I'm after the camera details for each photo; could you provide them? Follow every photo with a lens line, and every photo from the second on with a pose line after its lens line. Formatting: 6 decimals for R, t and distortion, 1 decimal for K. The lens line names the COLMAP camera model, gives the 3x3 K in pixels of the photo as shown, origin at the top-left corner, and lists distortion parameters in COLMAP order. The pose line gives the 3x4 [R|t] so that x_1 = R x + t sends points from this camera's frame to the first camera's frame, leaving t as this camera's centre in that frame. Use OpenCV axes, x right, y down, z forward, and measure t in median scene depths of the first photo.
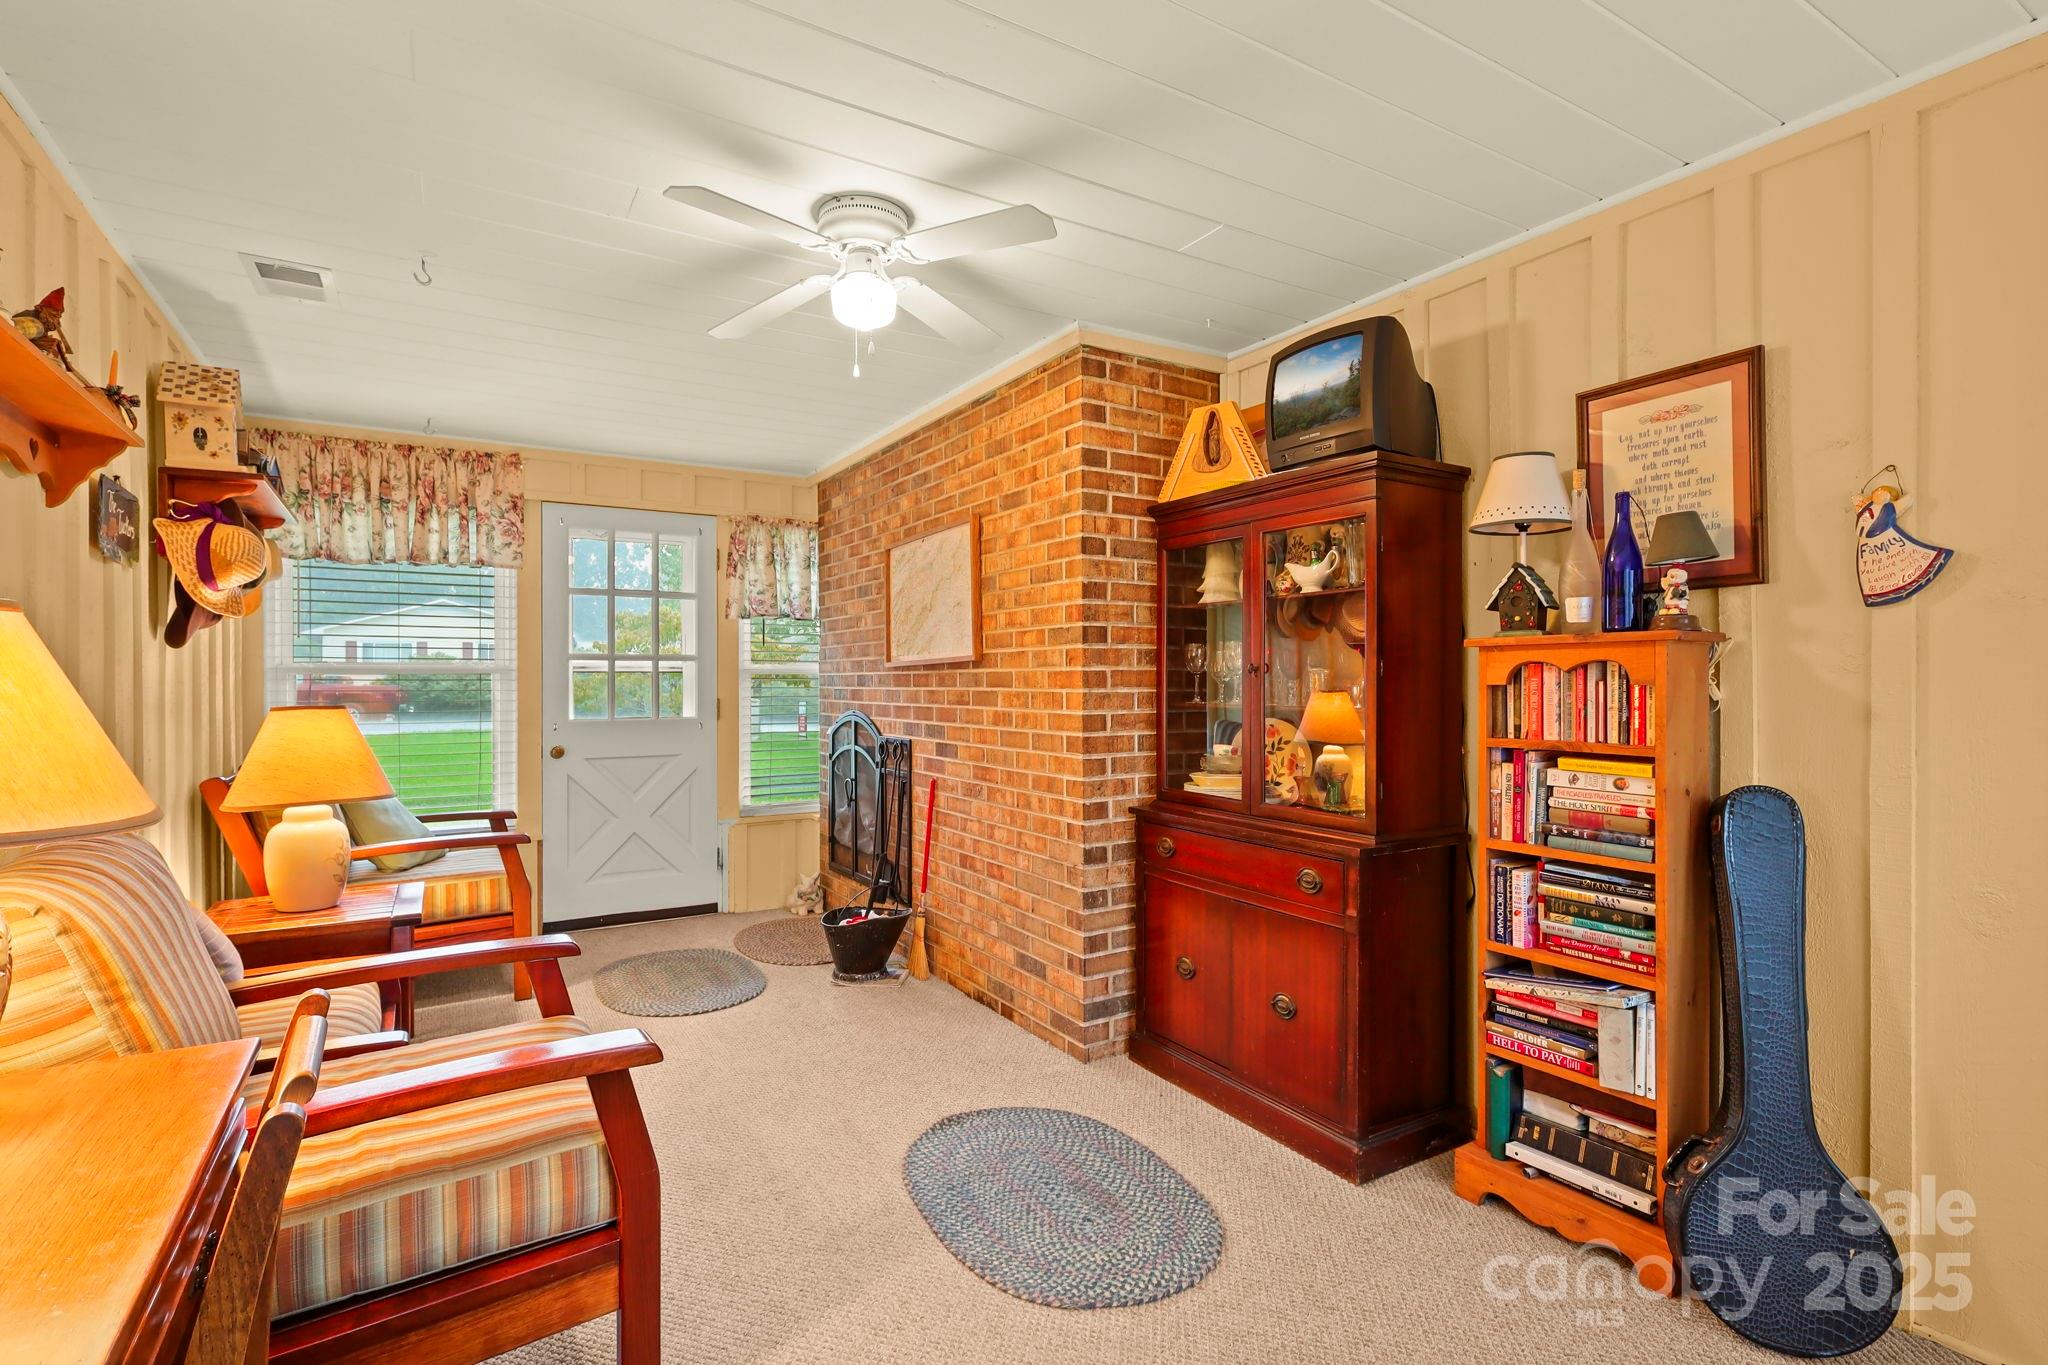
lens RADIAL K [[969.5, 0, 1020.1], [0, 969.5, 681.7], [0, 0, 1]] dist [0.000222, 0.001011]
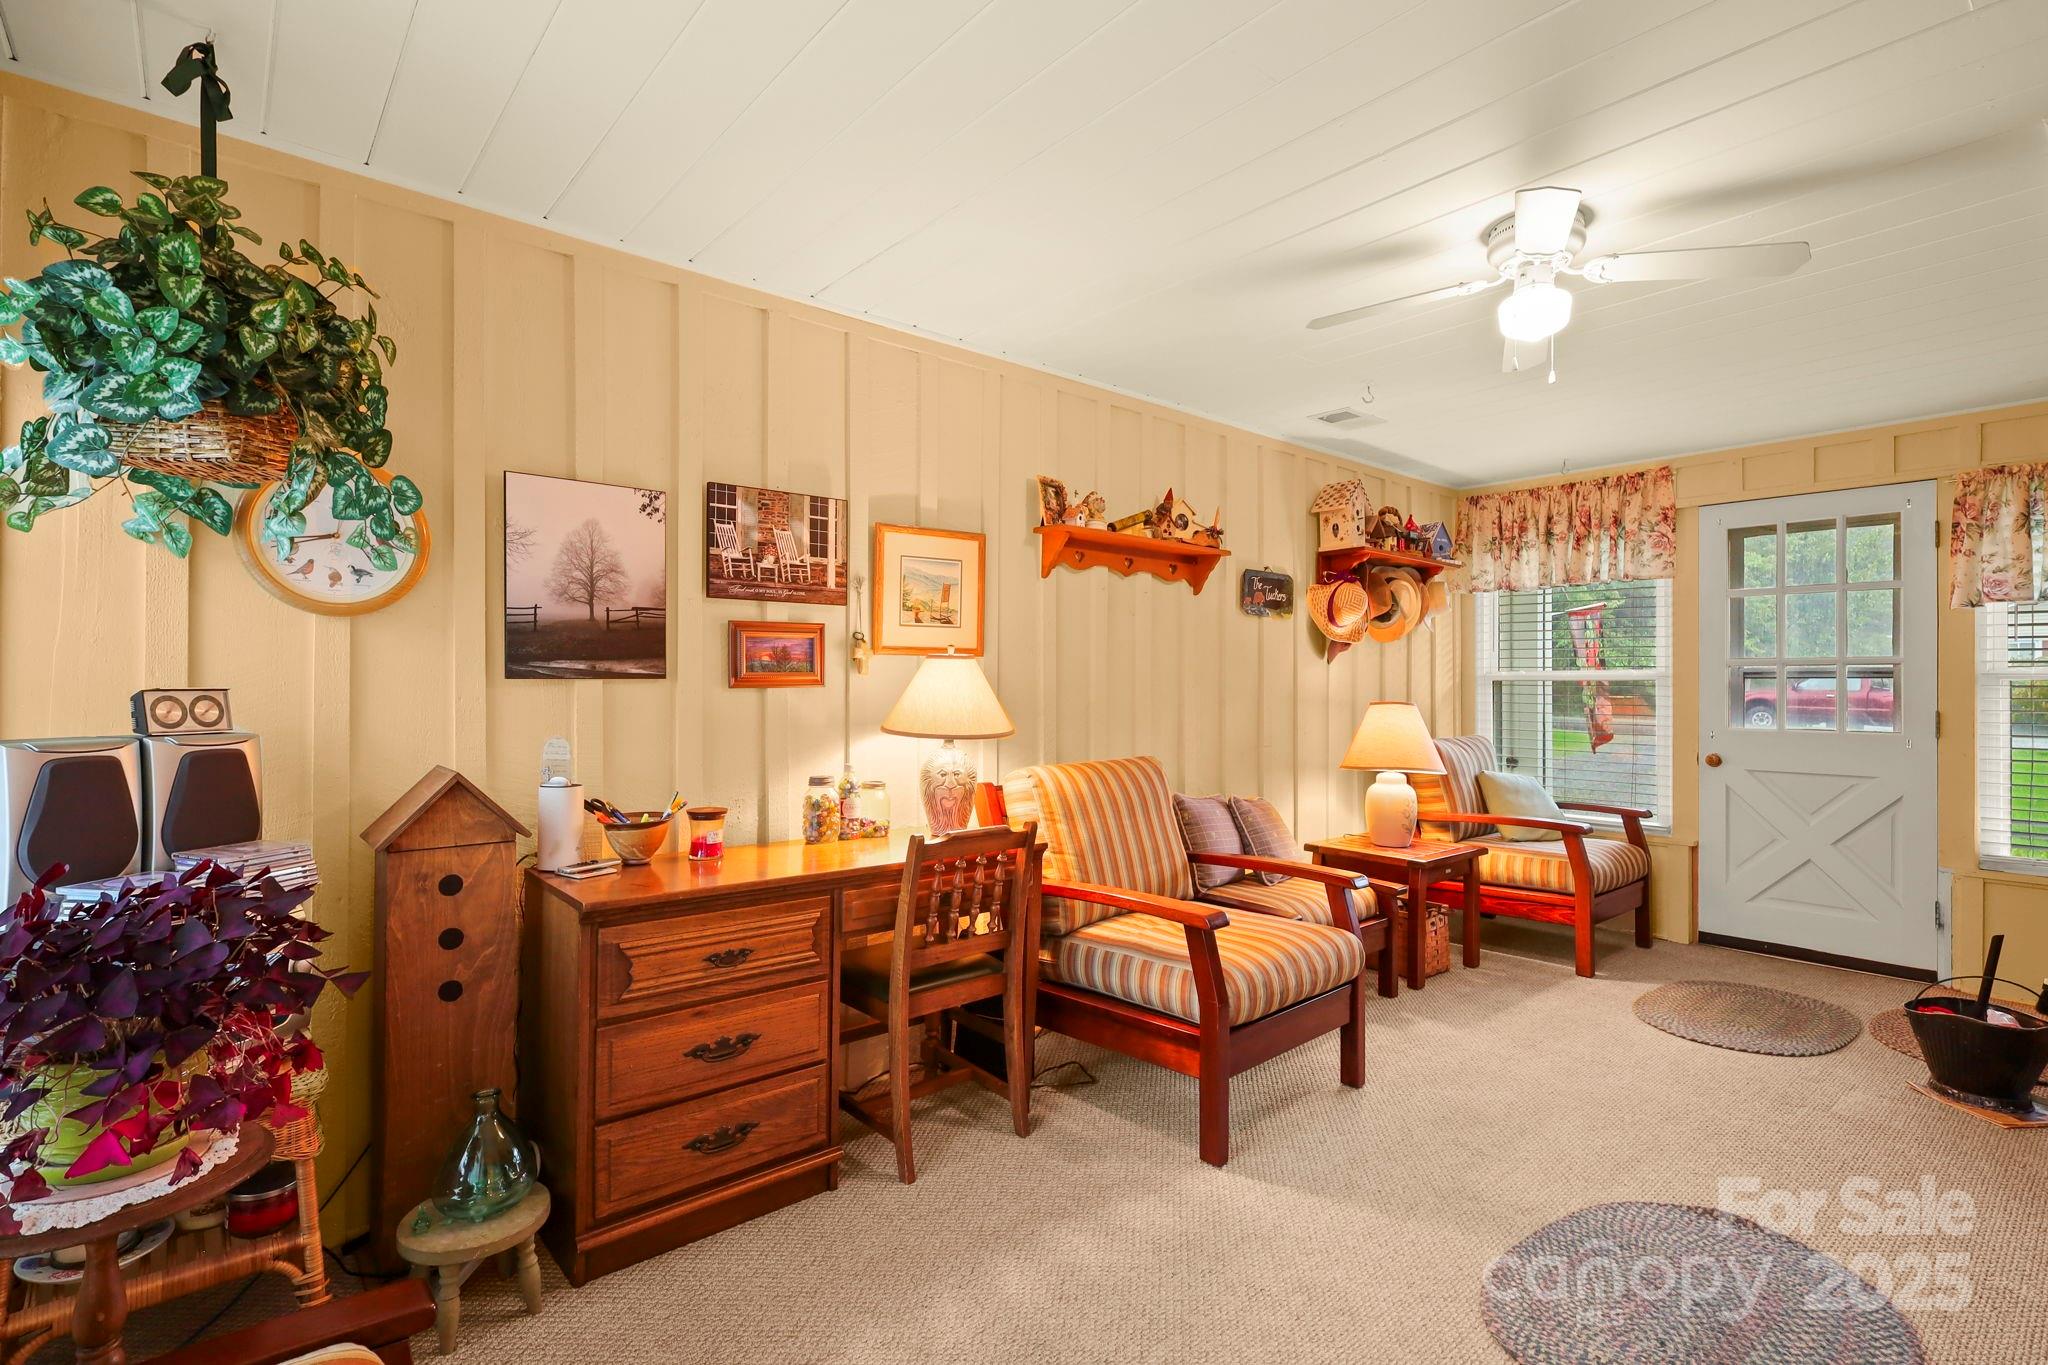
lens RADIAL K [[969.5, 0, 1020.1], [0, 969.5, 681.7], [0, 0, 1]] dist [0.000222, 0.001011]
pose [[0.158617, -0.000550, -0.987340, 0.419405], [-0.006139, 0.999980, -0.001543, -0.000761], [0.987321, 0.006306, 0.158611, 0.171330]]
